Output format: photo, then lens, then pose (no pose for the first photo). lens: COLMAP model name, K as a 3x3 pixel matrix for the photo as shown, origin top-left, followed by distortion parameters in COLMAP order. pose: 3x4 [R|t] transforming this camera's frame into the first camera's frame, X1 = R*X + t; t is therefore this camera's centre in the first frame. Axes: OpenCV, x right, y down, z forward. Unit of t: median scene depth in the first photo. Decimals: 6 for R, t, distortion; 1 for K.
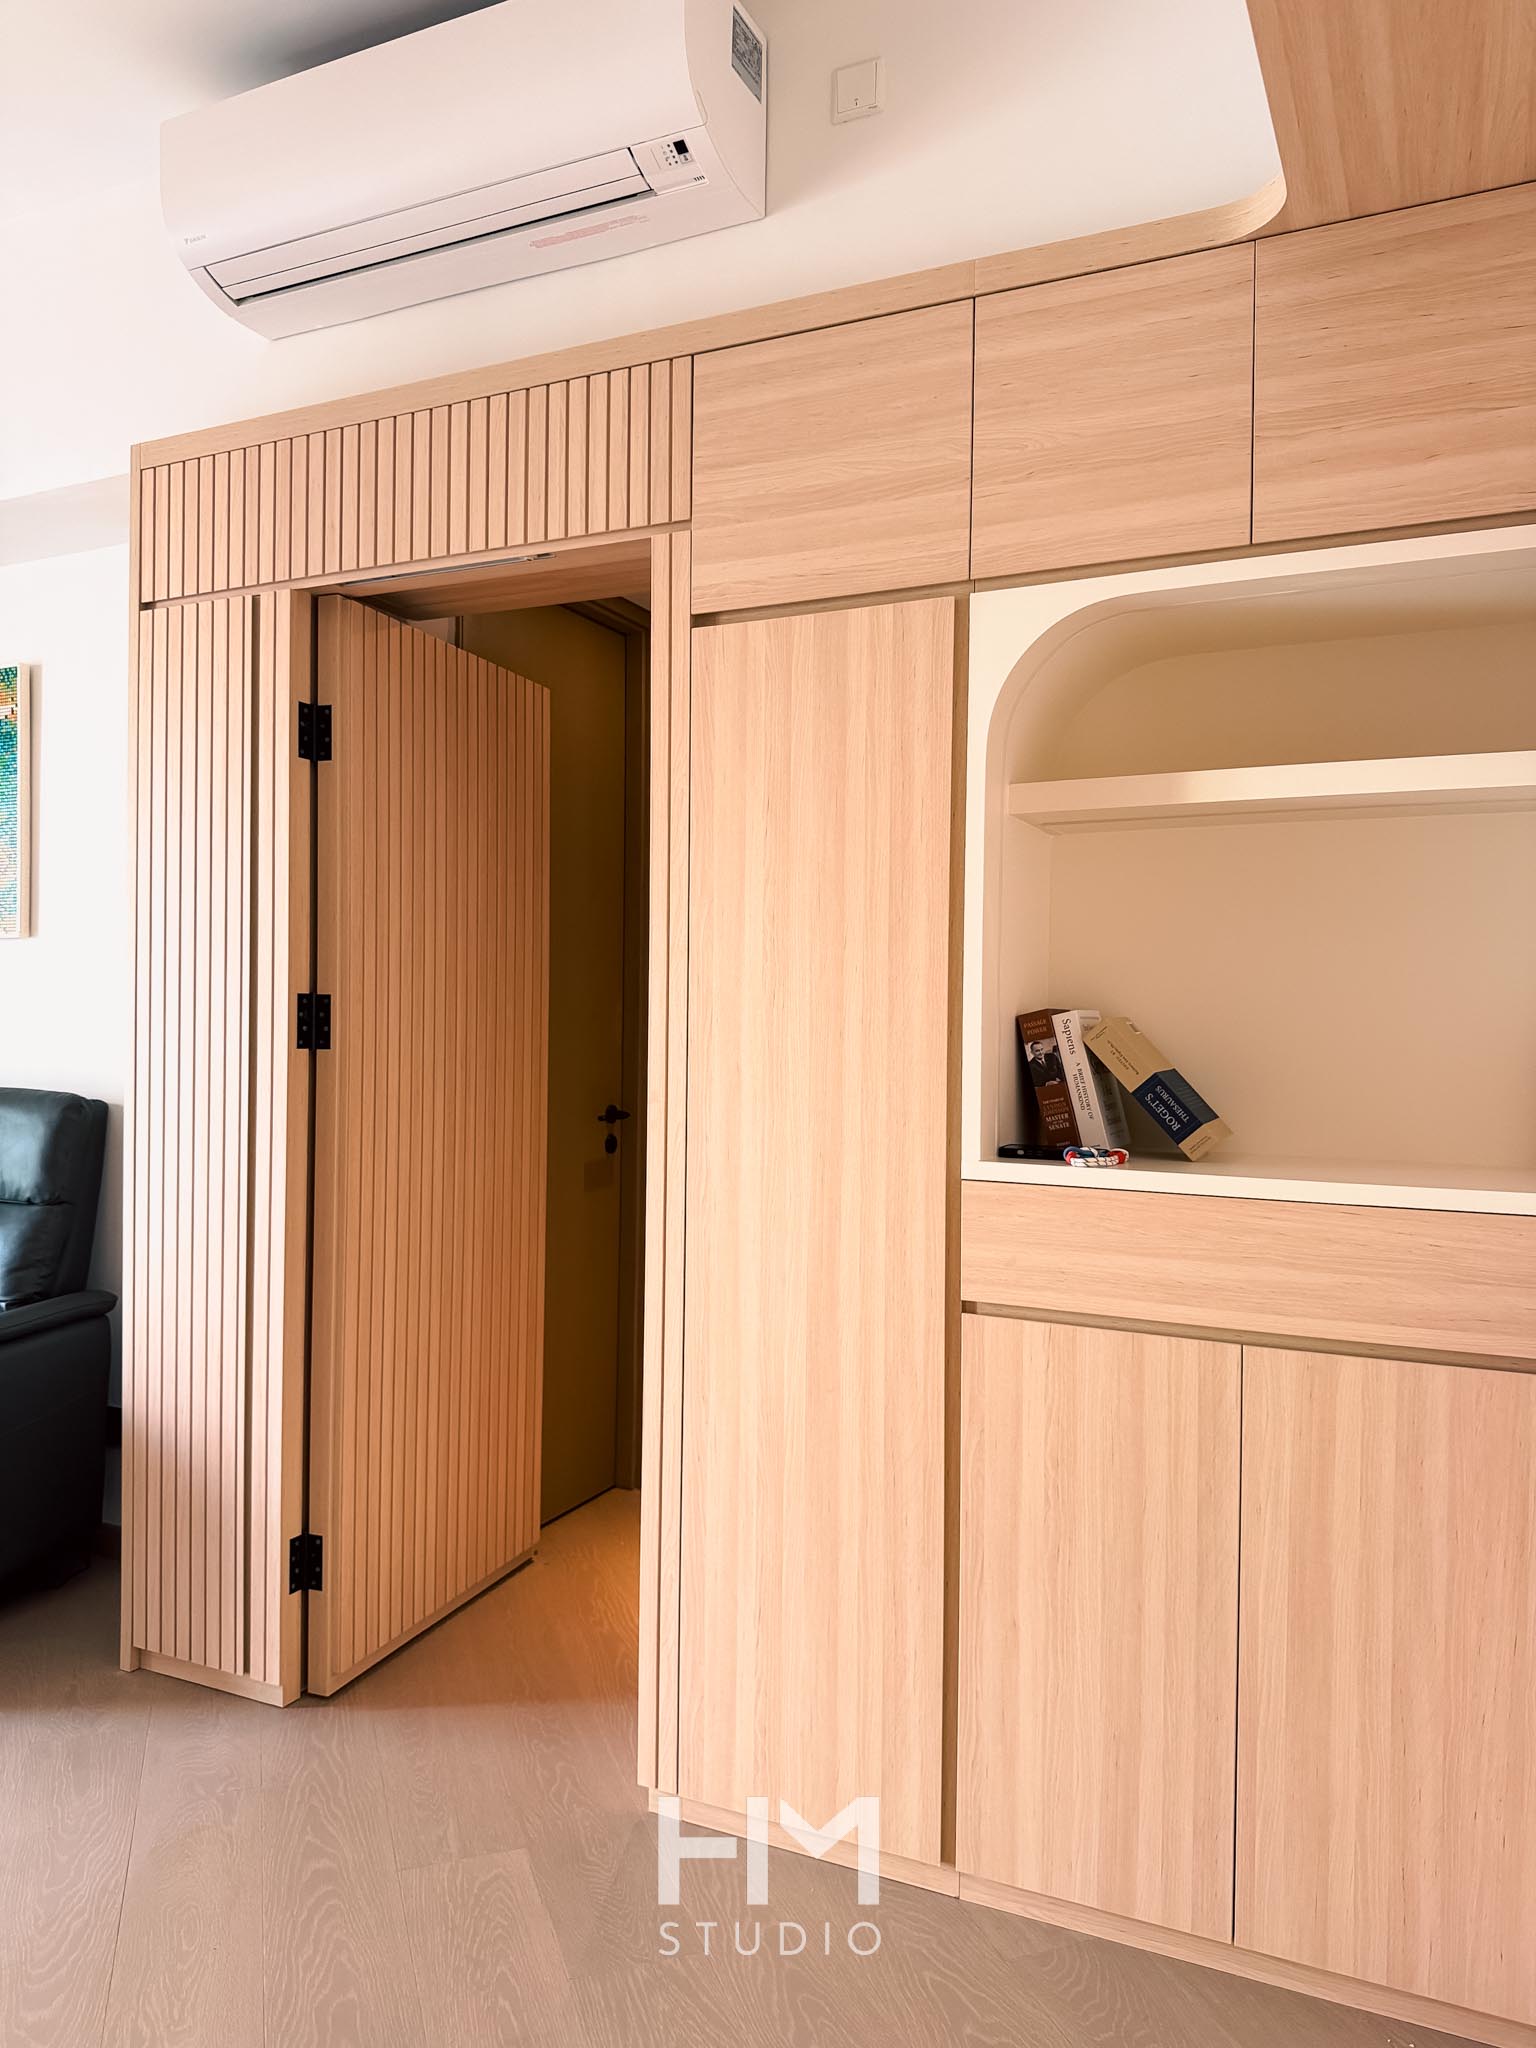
lens RADIAL K [[1418.3, 0, 768.0], [0, 1418.3, 1024.0], [0, 0, 1]] dist [0.045759, -0.058929]
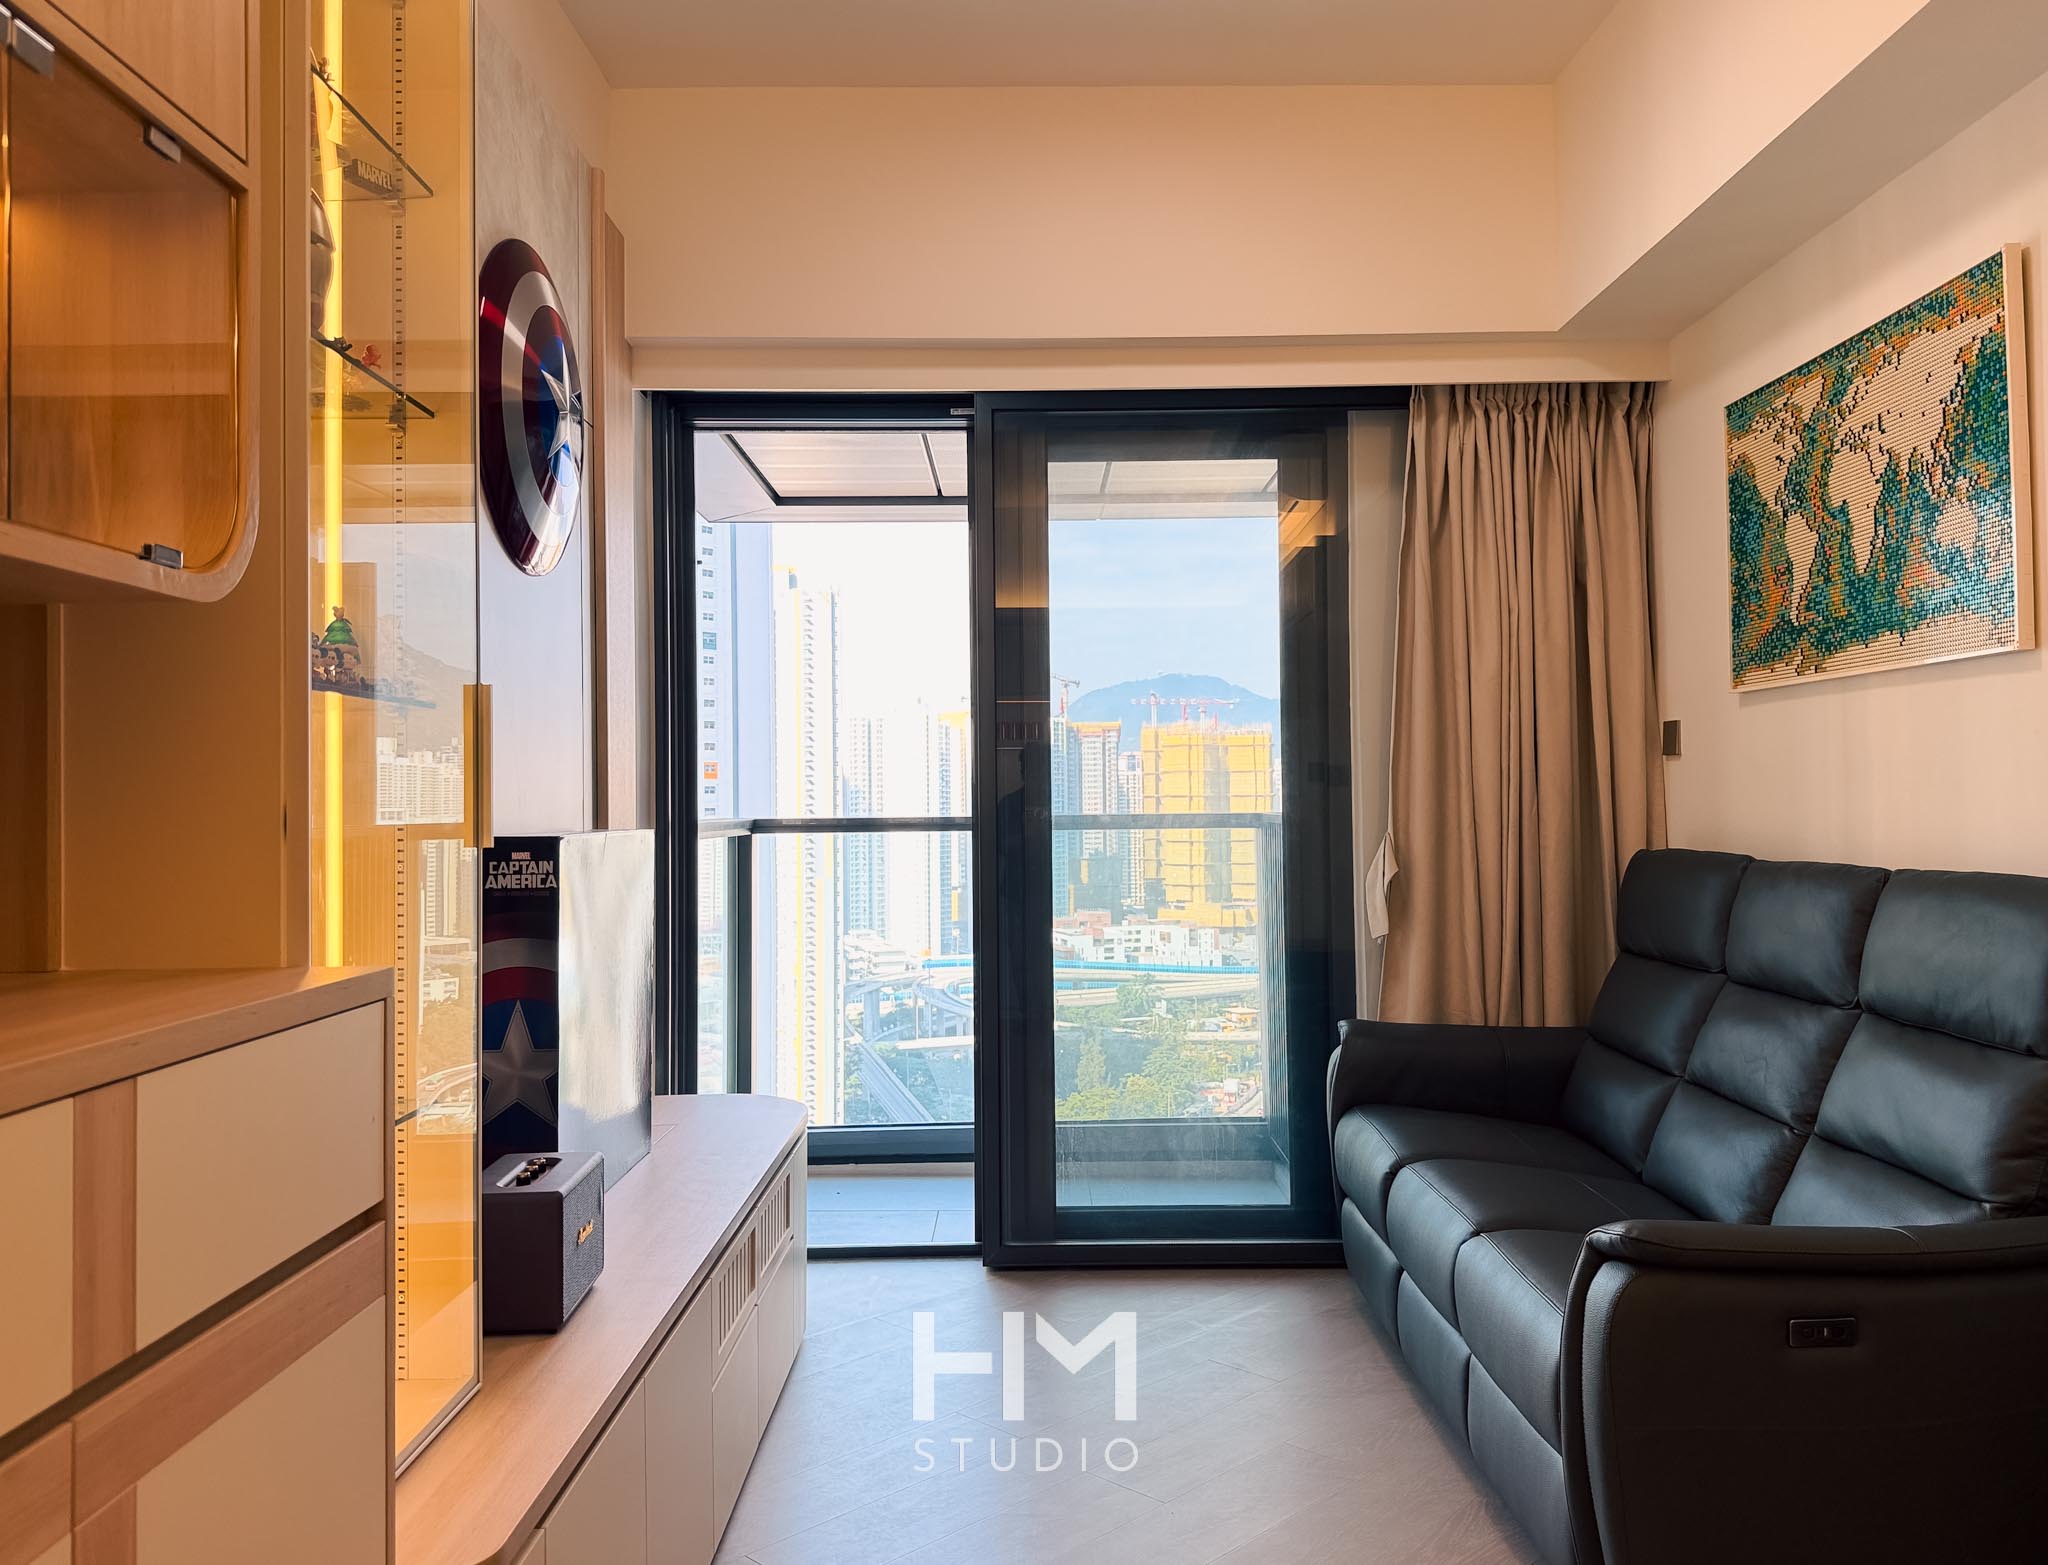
lens RADIAL K [[1567.1, 0, 1068.5], [0, 1567.1, 768.7], [0, 0, 1]] dist [0.001411, -0.000768]
pose [[0.446836, -0.034280, -0.893959, -0.072311], [0.013022, 0.999409, -0.031815, 0.013358], [0.894521, 0.002575, 0.447018, 0.289470]]
